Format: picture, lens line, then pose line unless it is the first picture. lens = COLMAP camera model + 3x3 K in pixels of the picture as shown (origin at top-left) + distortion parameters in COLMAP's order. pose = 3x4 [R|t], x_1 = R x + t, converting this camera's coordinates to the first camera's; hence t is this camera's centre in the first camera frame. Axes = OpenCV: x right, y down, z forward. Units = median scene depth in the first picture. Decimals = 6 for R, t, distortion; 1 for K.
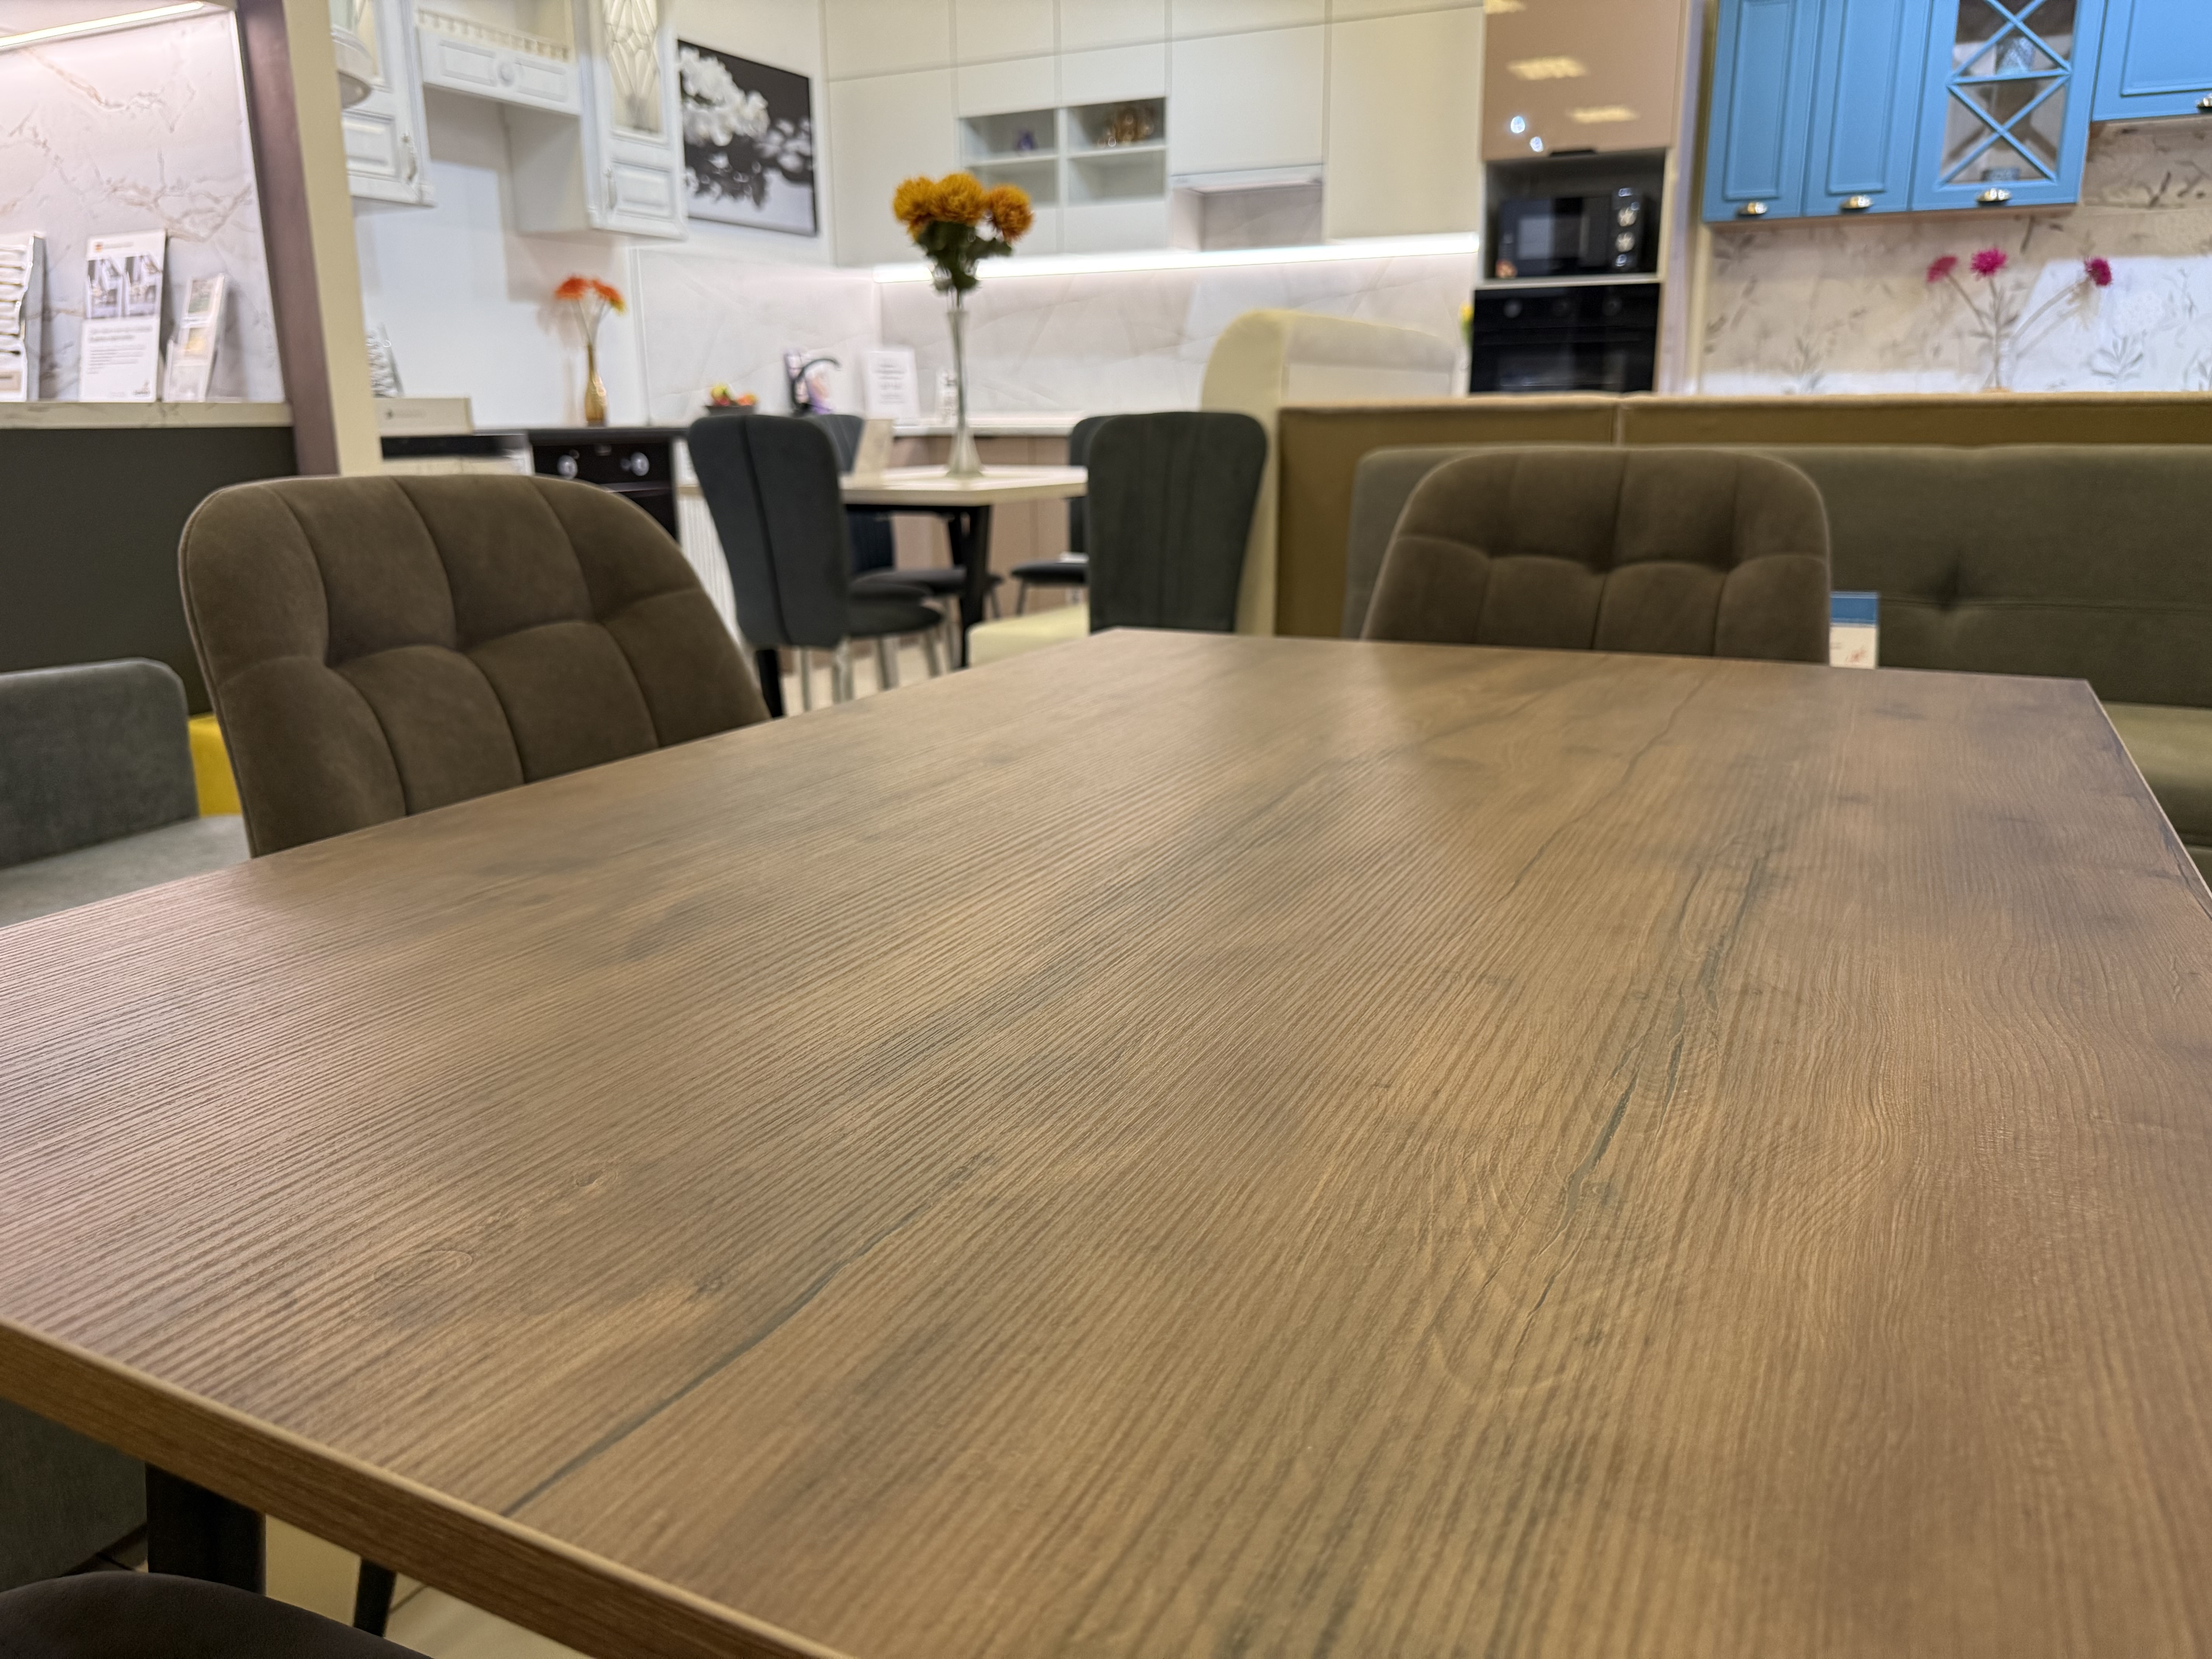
lens RADIAL K [[1602.1, 0, 1106.0], [0, 1602.1, 829.5], [0, 0, 1]] dist [-0.016093, 0.001252]
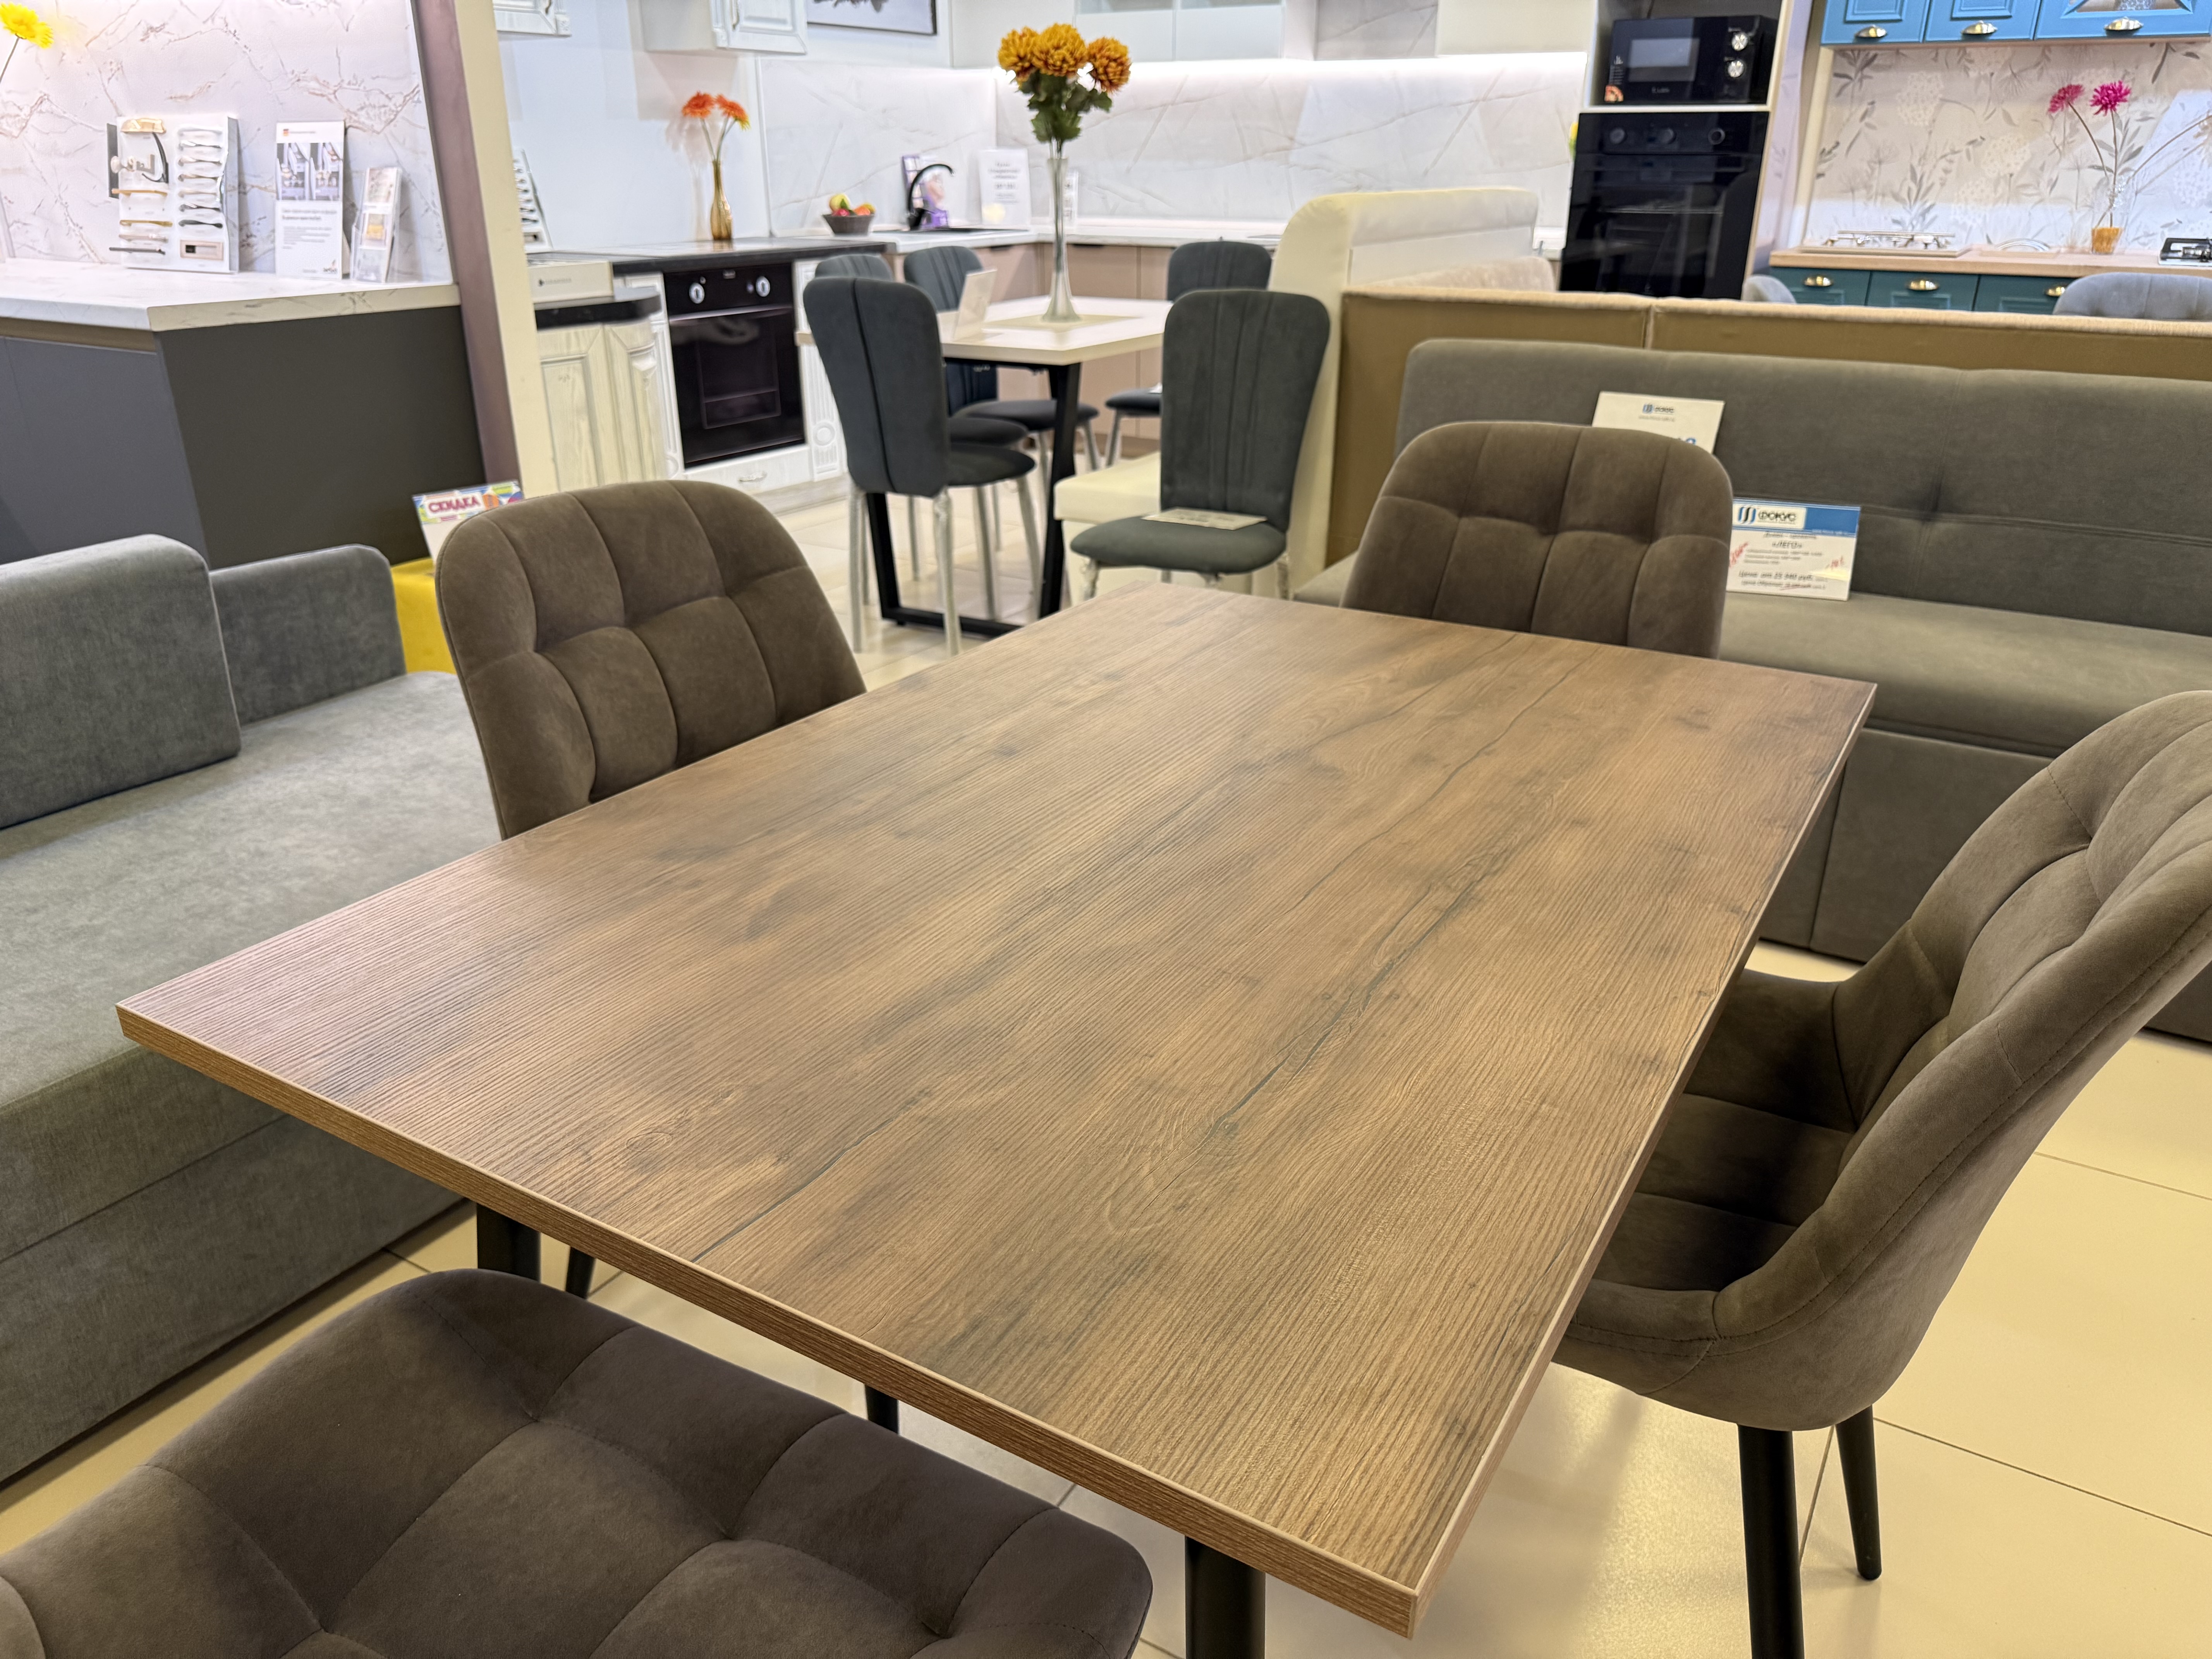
lens RADIAL K [[1592.8, 0, 1105.0], [0, 1592.8, 830.2], [0, 0, 1]] dist [-0.004448, -0.005613]
pose [[0.996667, 0.040514, -0.070812, 0.040533], [-0.029574, 0.988359, 0.149237, -0.061998], [0.076034, -0.146645, 0.986263, -0.130210]]
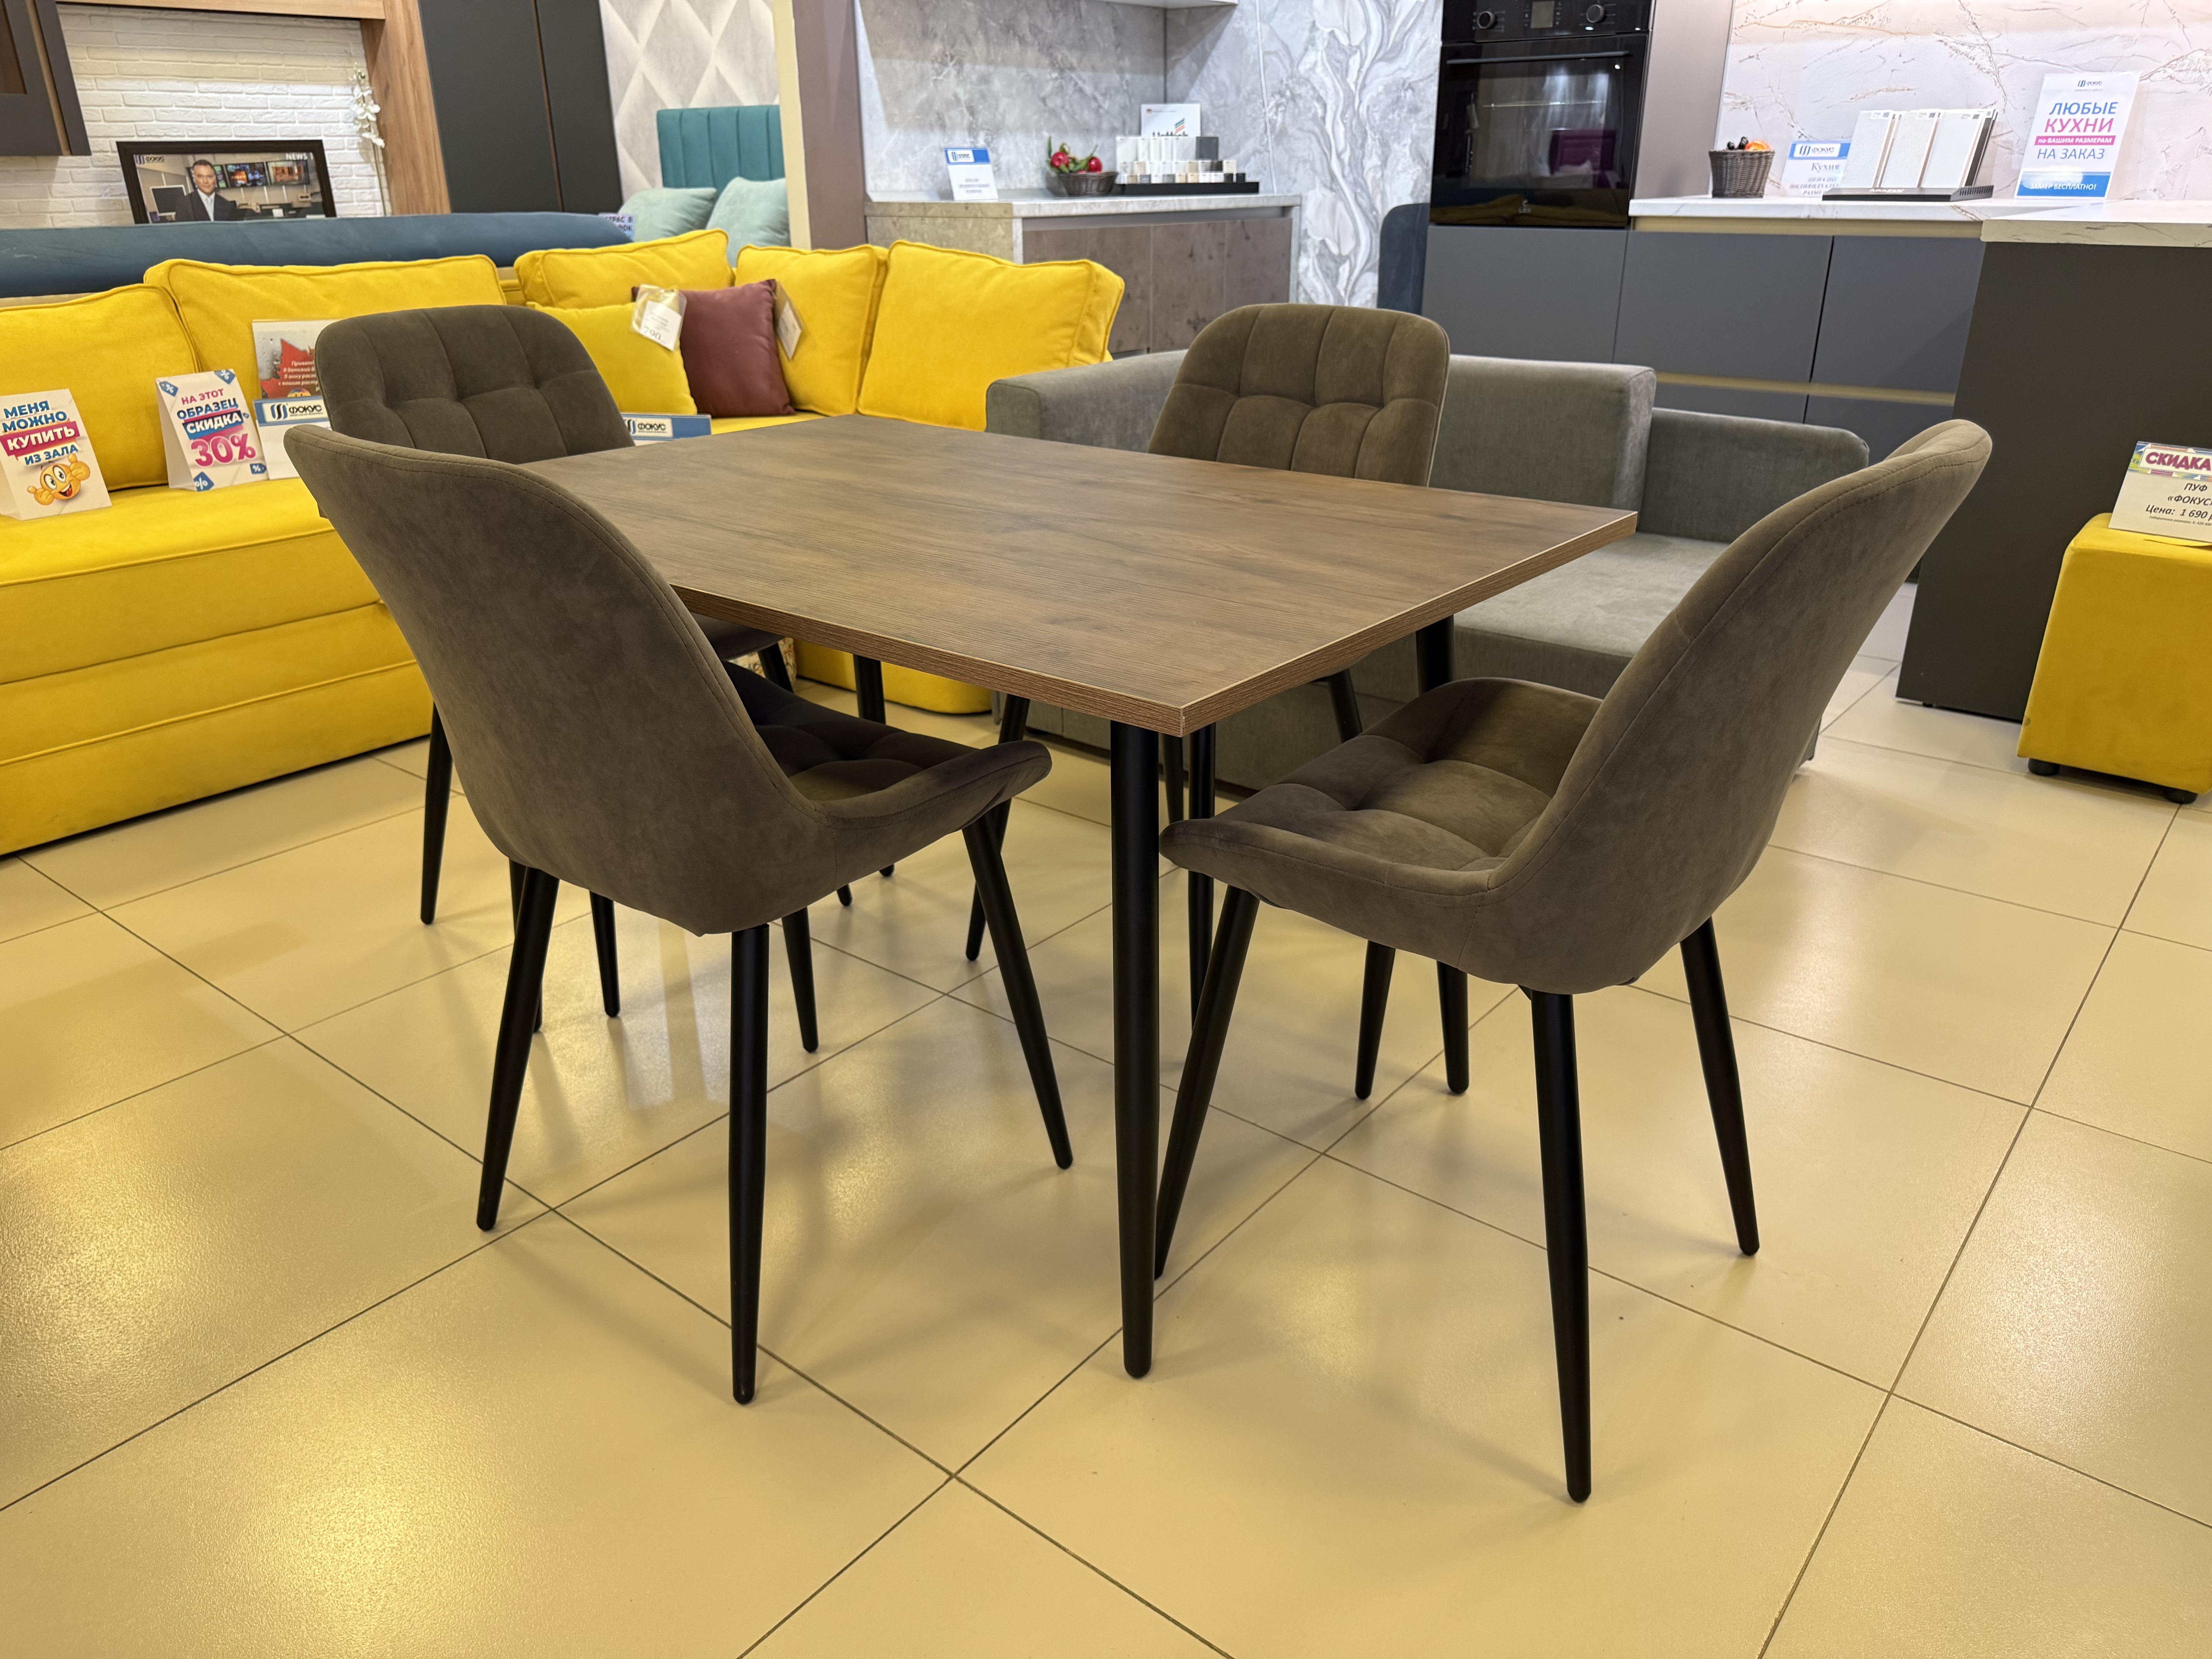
lens RADIAL K [[1583.3, 0, 1106.0], [0, 1583.3, 829.5], [0, 0, 1]] dist [0.003726, -0.002322]
pose [[-0.219667, 0.388478, -0.894892, 0.604783], [-0.236919, 0.868594, 0.435217, -0.172952], [0.946370, 0.307620, -0.098764, 0.441892]]
